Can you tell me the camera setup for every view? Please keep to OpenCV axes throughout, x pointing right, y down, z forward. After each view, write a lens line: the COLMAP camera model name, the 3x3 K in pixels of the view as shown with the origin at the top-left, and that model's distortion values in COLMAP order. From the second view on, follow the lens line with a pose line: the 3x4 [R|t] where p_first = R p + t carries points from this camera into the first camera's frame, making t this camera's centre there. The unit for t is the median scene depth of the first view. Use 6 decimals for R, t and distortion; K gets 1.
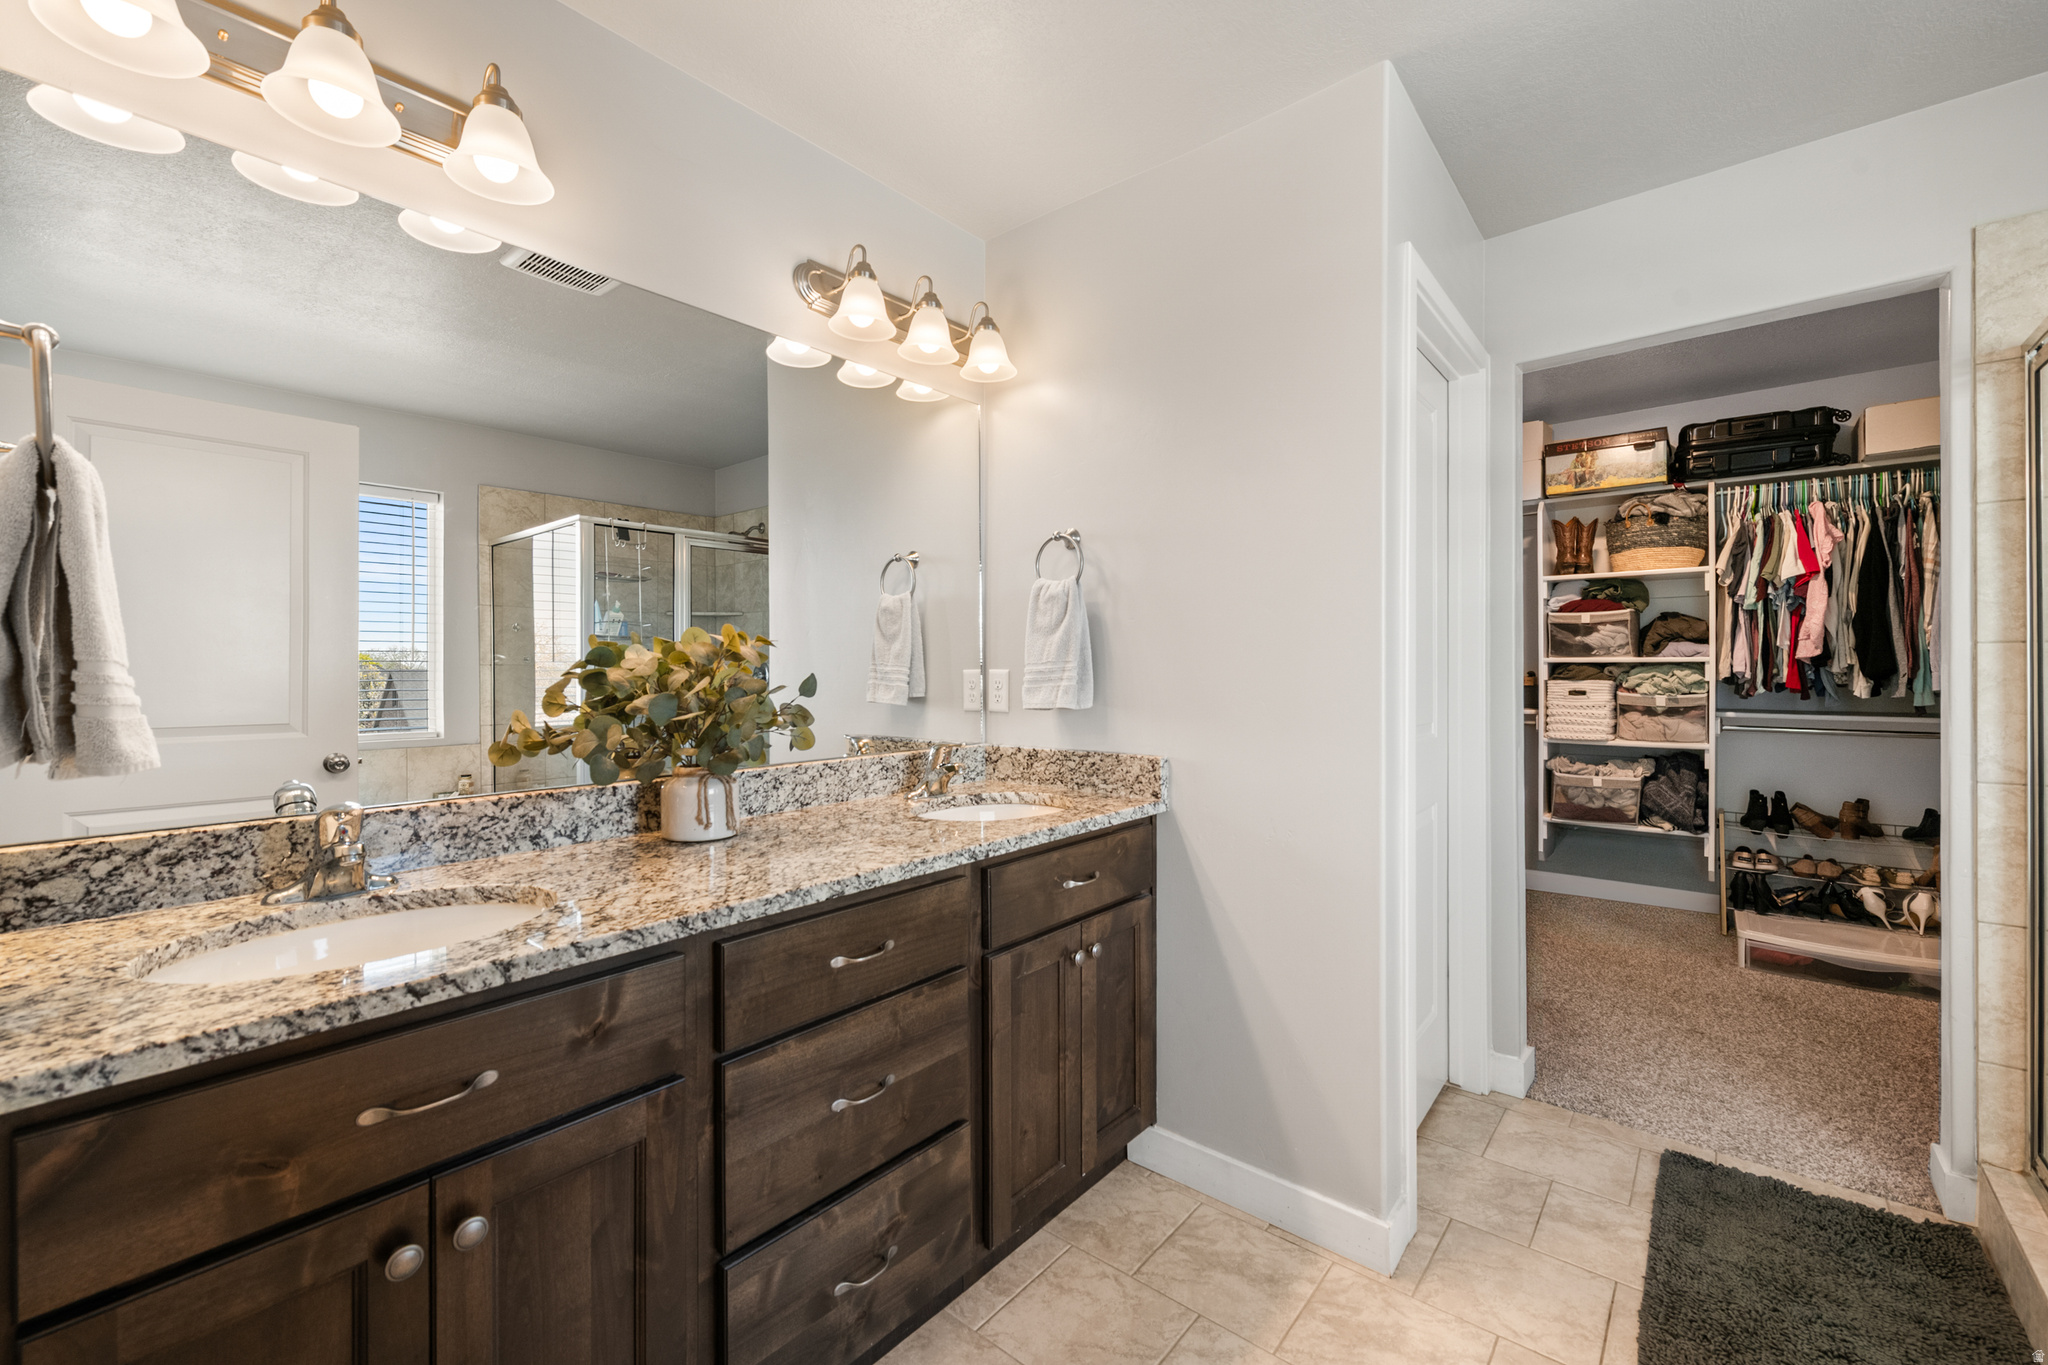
lens RADIAL K [[811.0, 0, 1034.6], [0, 811.0, 678.0], [0, 0, 1]] dist [-0.001219, -0.000530]
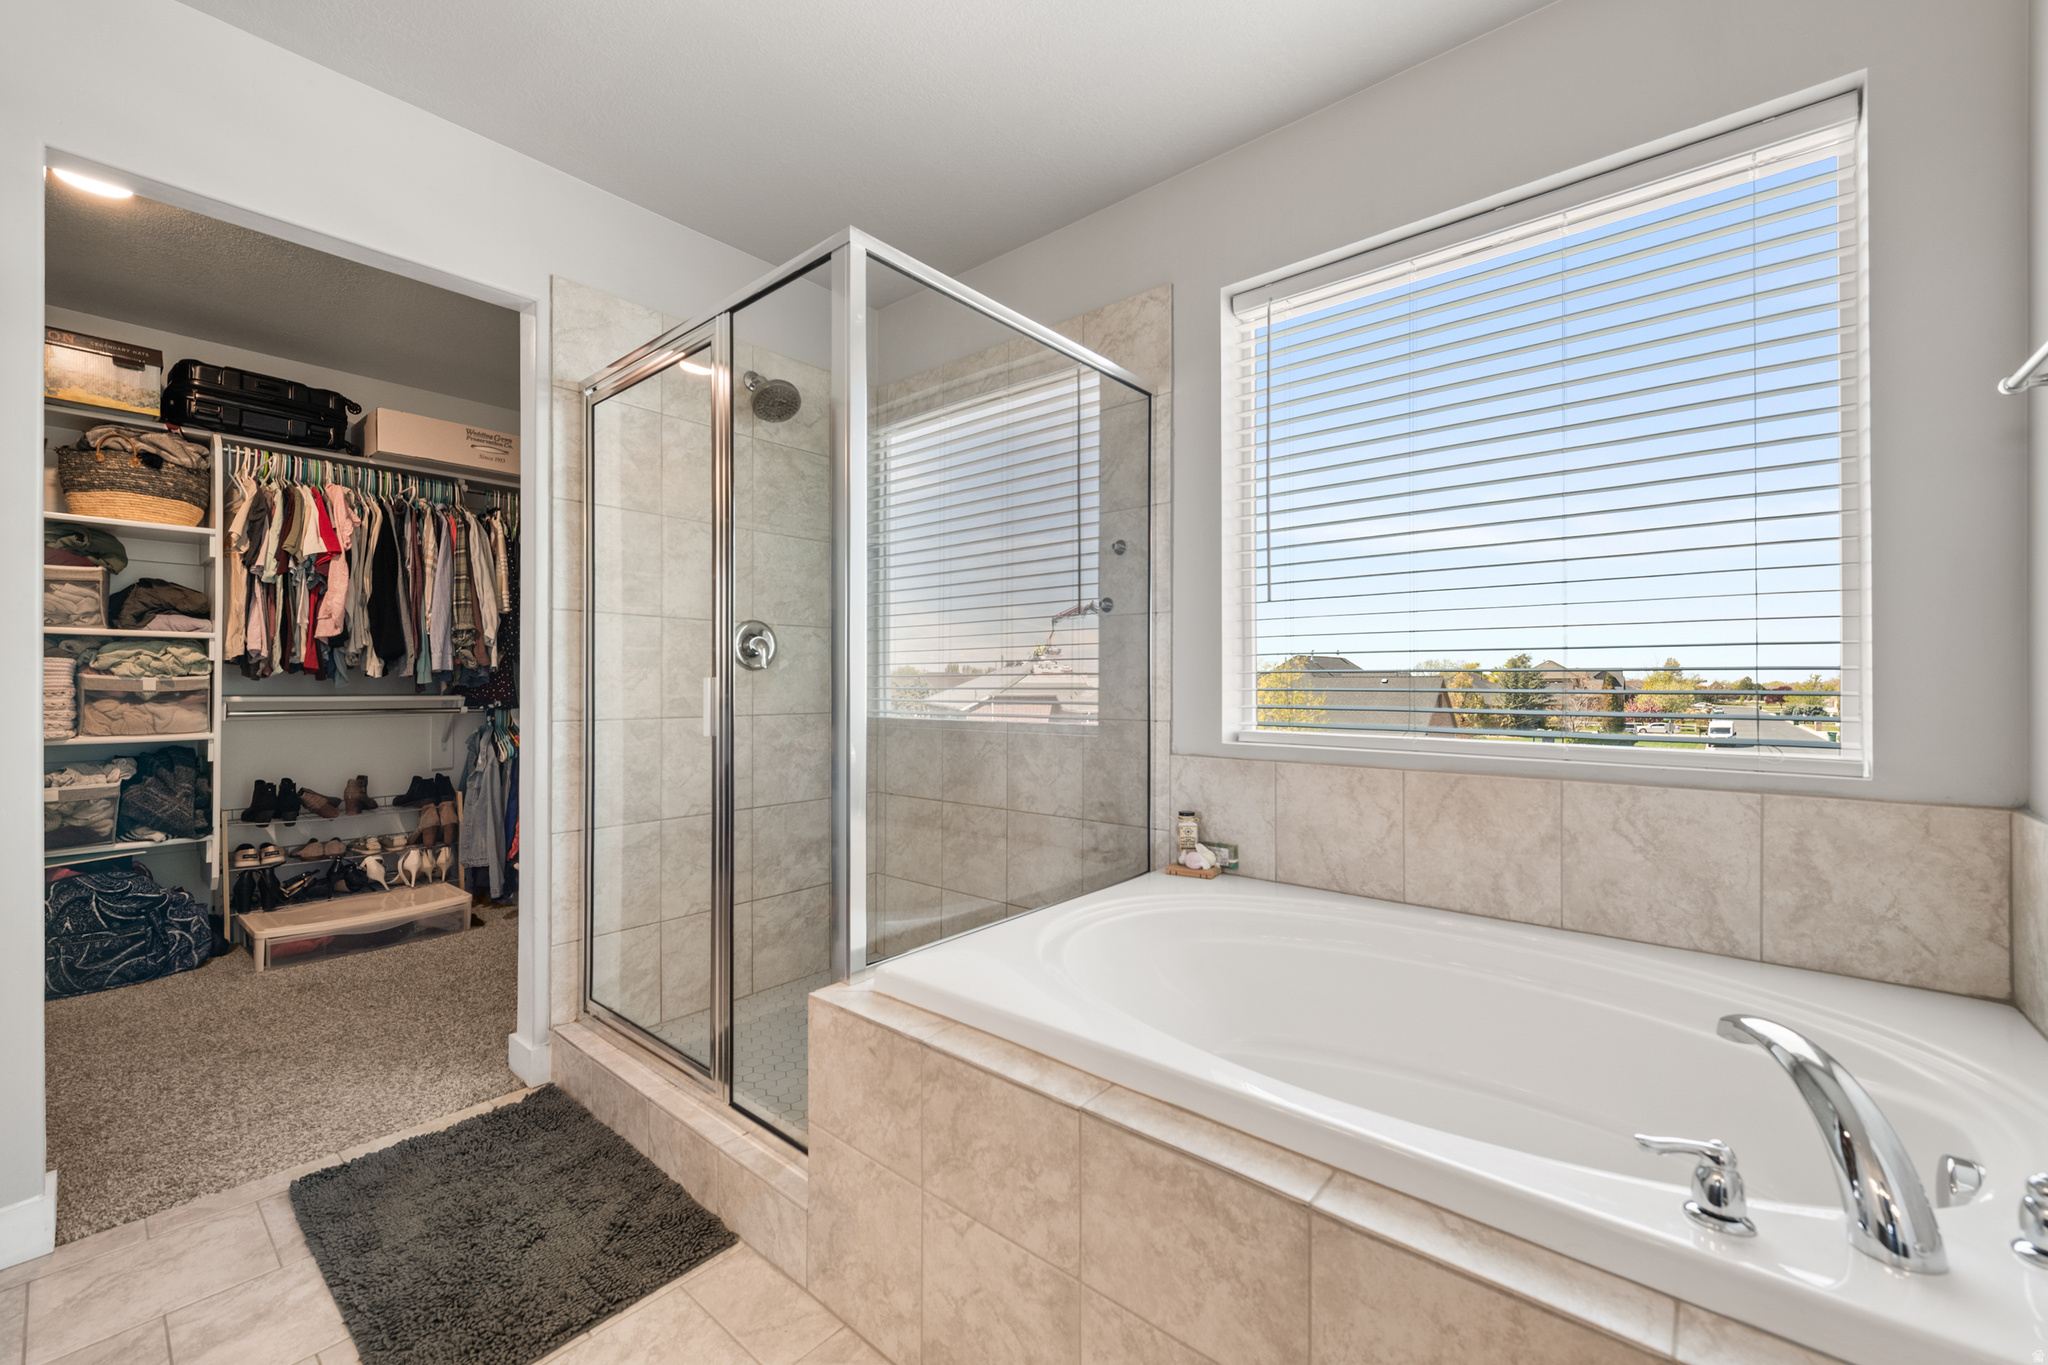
lens RADIAL K [[811.0, 0, 1034.6], [0, 811.0, 678.0], [0, 0, 1]] dist [-0.001219, -0.000530]
pose [[0.014096, 0.005236, 0.999887, -0.030411], [0.002687, 0.999982, -0.005274, 0.030615], [-0.999897, 0.002762, 0.014082, 0.104928]]
